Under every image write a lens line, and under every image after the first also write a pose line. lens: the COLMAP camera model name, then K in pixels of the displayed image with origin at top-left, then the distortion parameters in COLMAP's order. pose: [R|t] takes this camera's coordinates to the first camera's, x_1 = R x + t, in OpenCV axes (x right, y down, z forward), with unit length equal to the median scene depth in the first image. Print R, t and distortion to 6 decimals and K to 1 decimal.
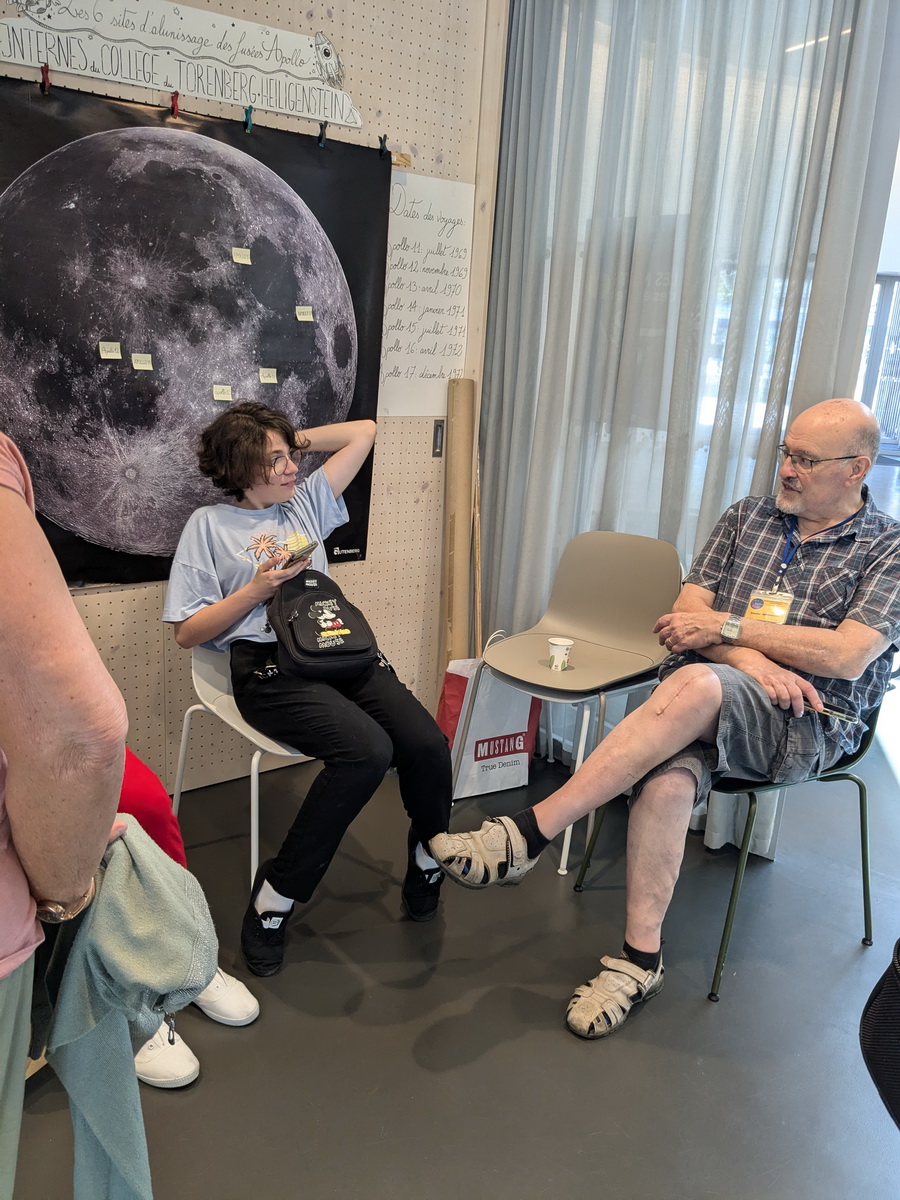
lens RADIAL K [[935.7, 0, 453.9], [0, 935.7, 599.1], [0, 0, 1]] dist [0.024633, -0.054691]
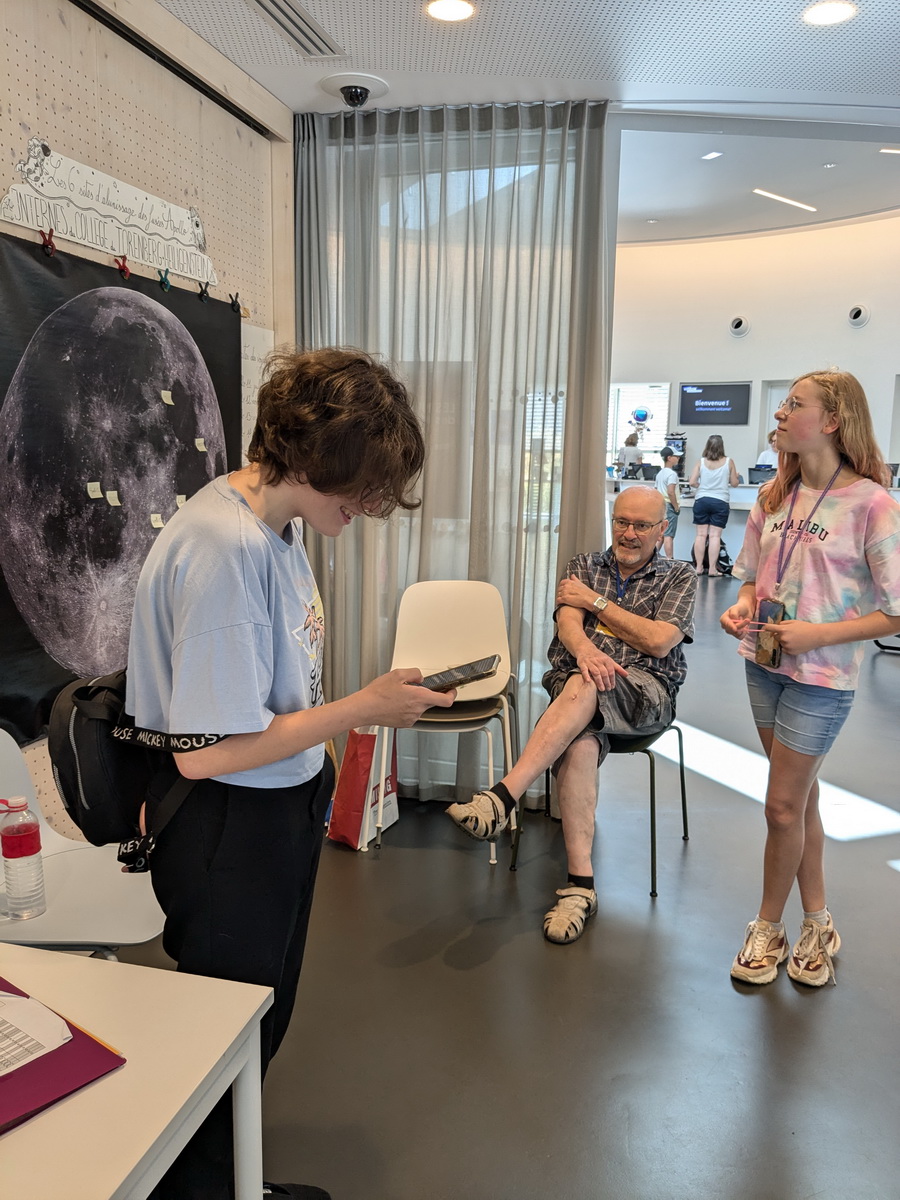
lens RADIAL K [[935.7, 0, 452.5], [0, 935.7, 600.4], [0, 0, 1]] dist [0.024633, -0.054691]
pose [[0.794113, -0.144013, 0.590462, -0.676914], [0.196292, 0.980229, -0.024917, -0.040101], [-0.575199, 0.135690, 0.806681, -0.054406]]
